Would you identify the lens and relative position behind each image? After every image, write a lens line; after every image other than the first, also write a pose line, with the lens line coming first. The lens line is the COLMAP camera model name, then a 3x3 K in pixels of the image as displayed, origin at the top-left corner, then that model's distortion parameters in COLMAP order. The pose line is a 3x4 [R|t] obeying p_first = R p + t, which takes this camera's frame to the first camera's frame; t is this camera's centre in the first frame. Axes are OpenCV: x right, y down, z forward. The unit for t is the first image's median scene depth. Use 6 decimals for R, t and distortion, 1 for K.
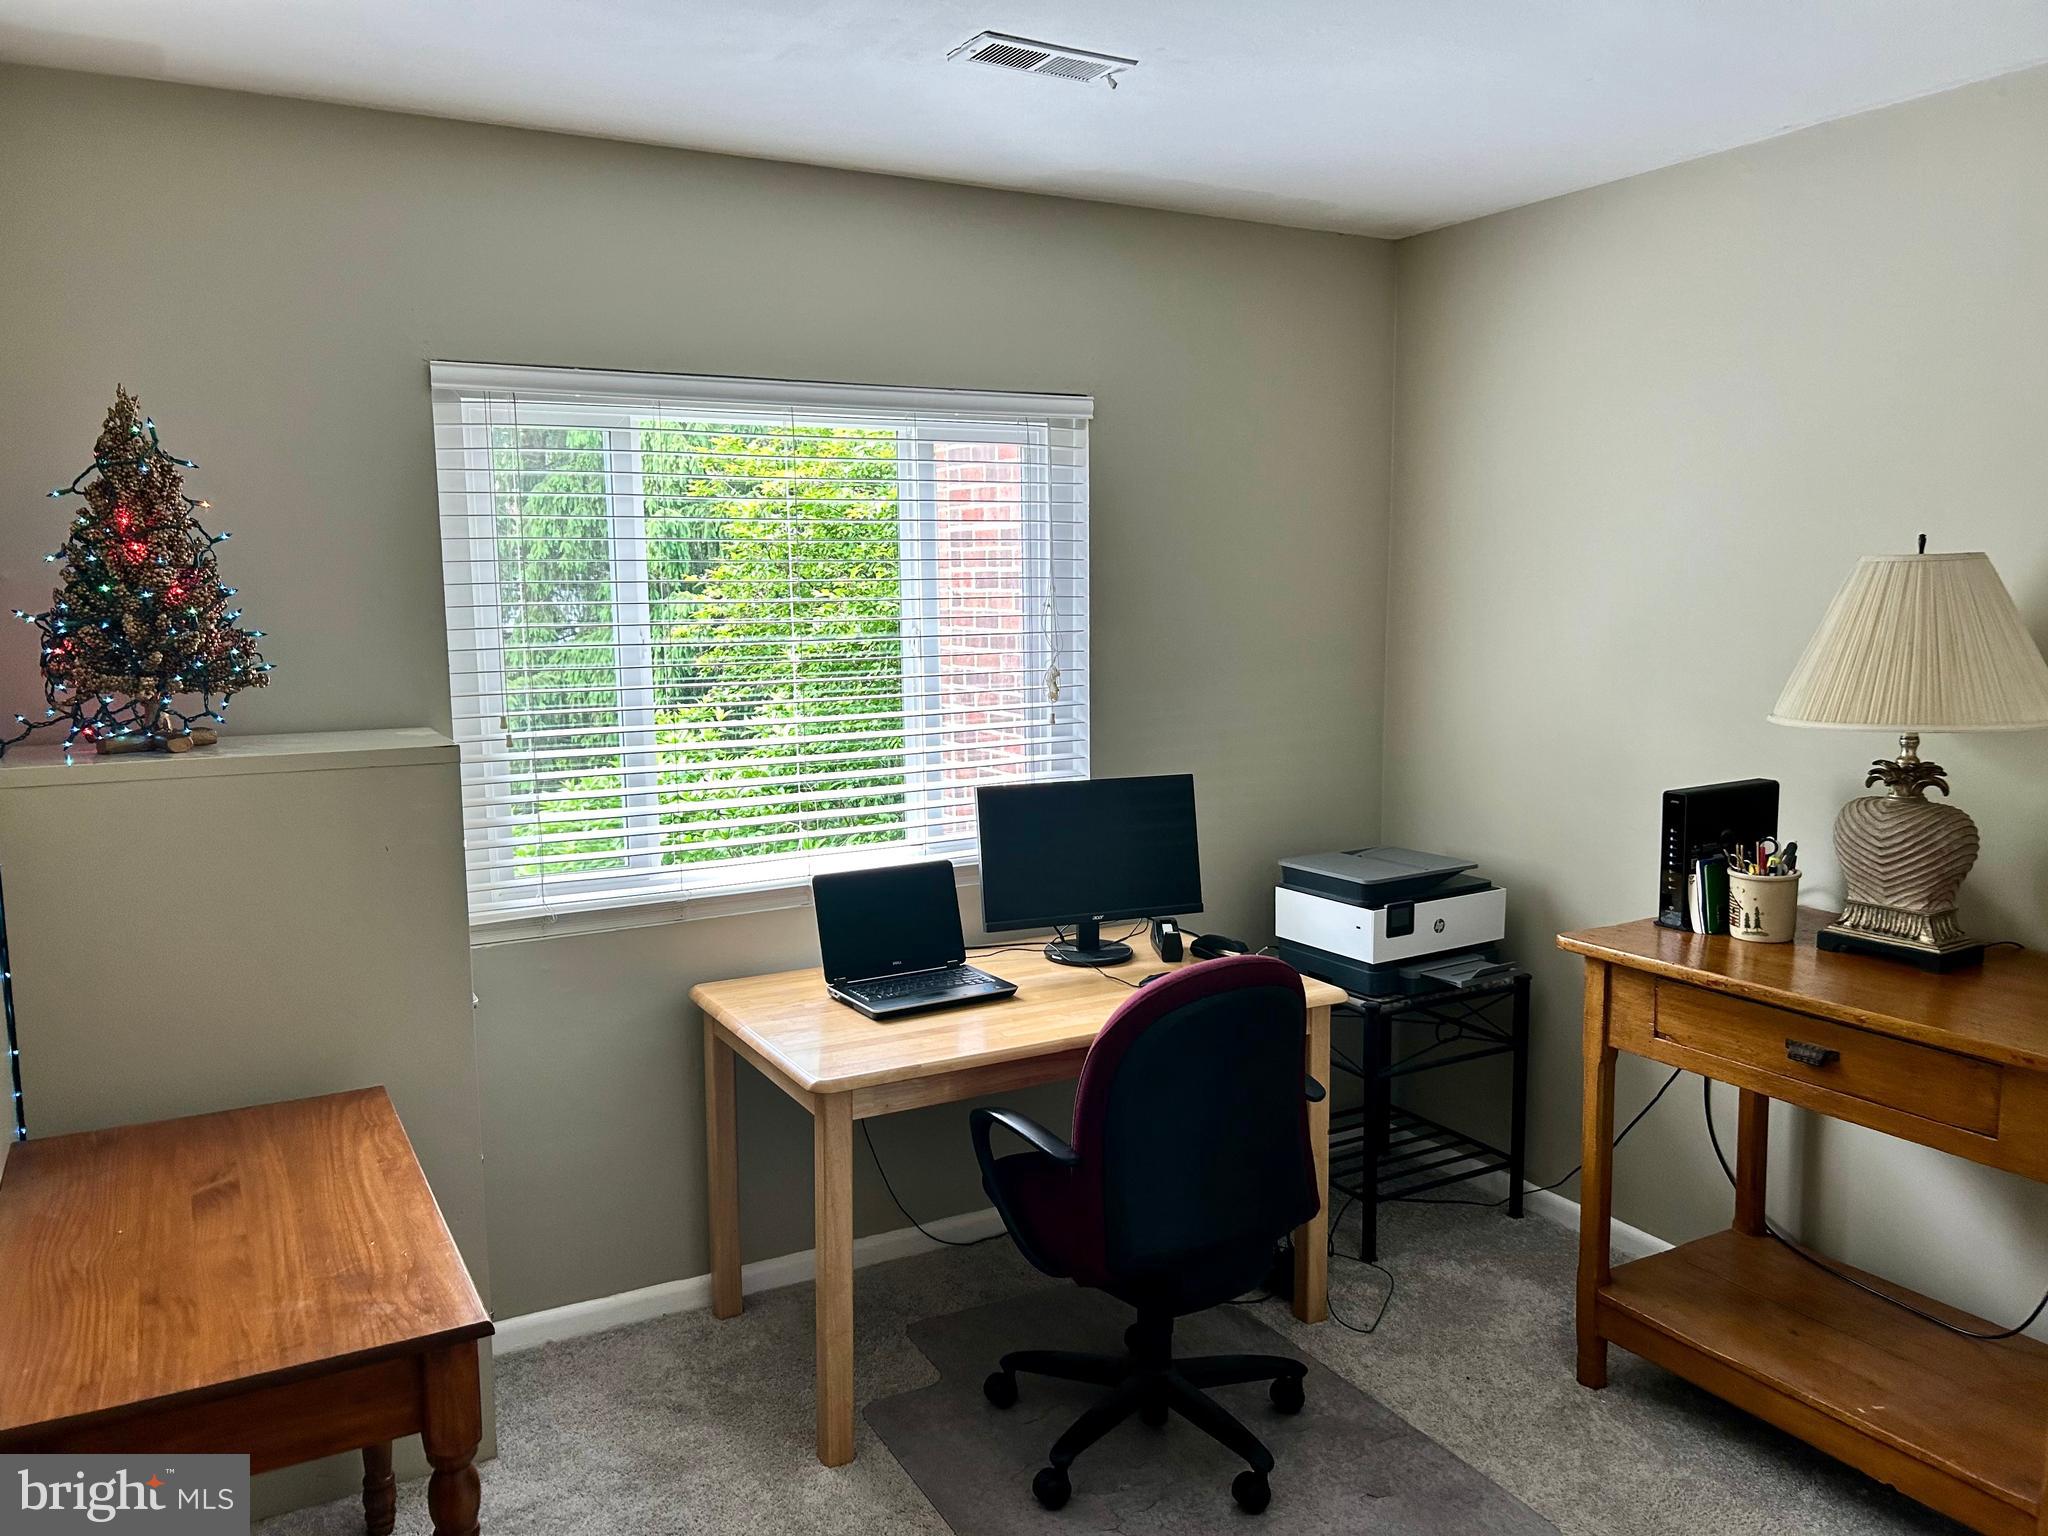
lens RADIAL K [[1533.4, 0, 1004.5], [0, 1533.4, 776.1], [0, 0, 1]] dist [0.050364, -0.057943]
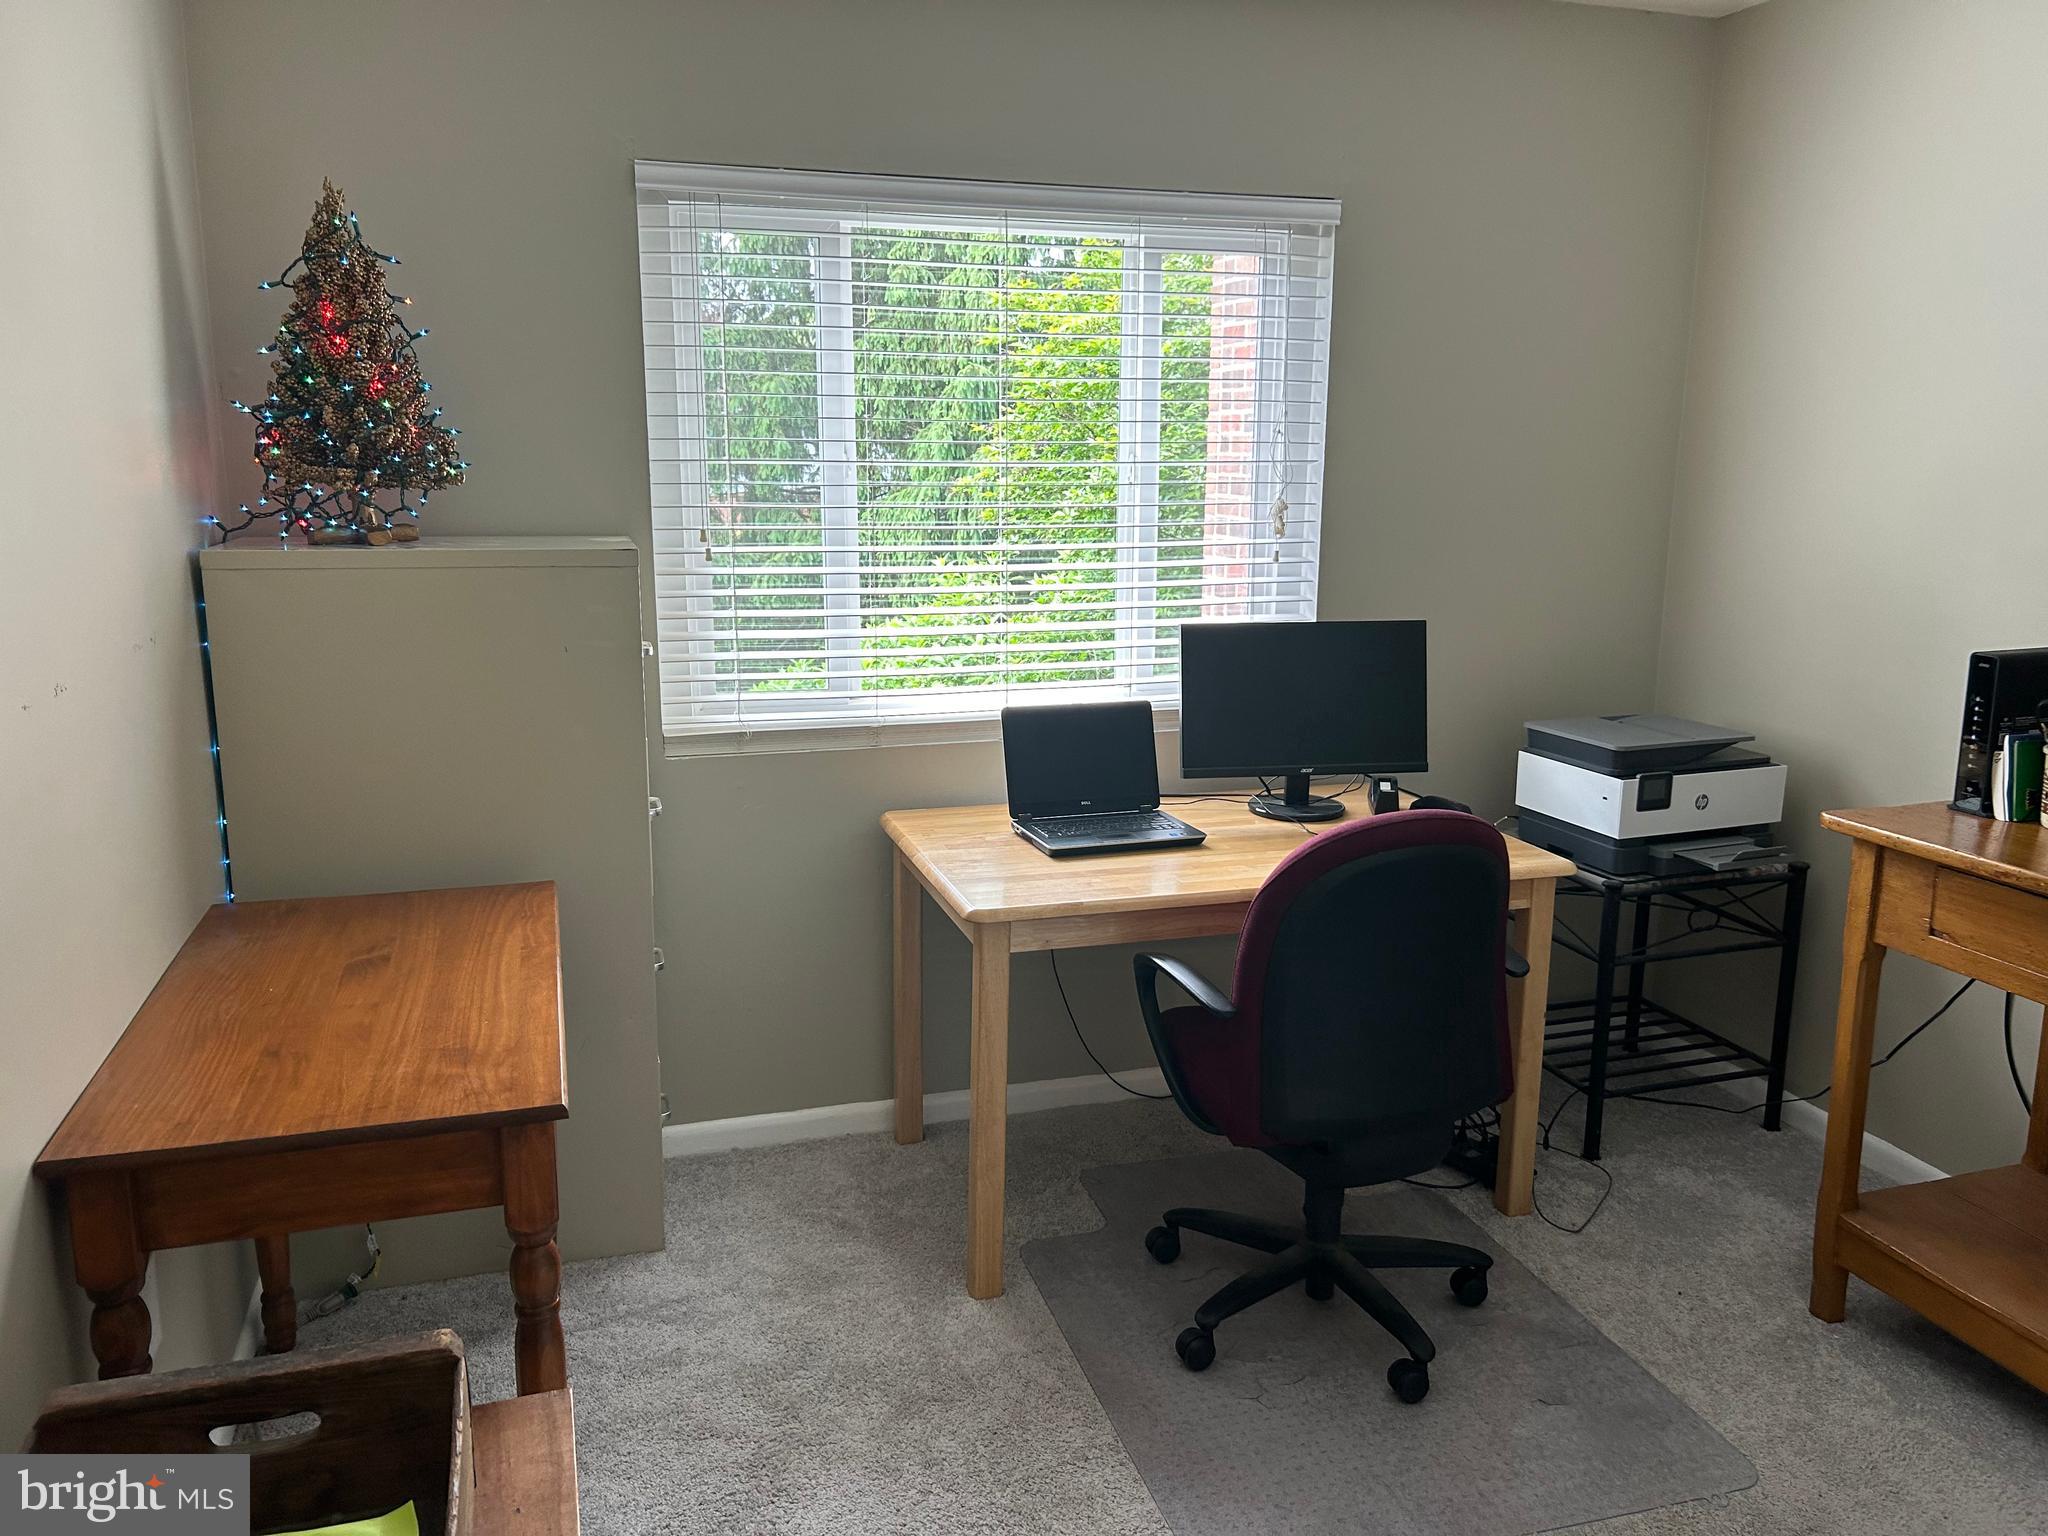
lens RADIAL K [[1533.4, 0, 1027.7], [0, 1533.4, 758.4], [0, 0, 1]] dist [0.050364, -0.057943]
pose [[0.980575, 0.056688, -0.187775, 0.078515], [-0.043358, 0.996289, 0.074352, 0.026550], [0.191293, -0.064766, 0.979394, 0.059913]]
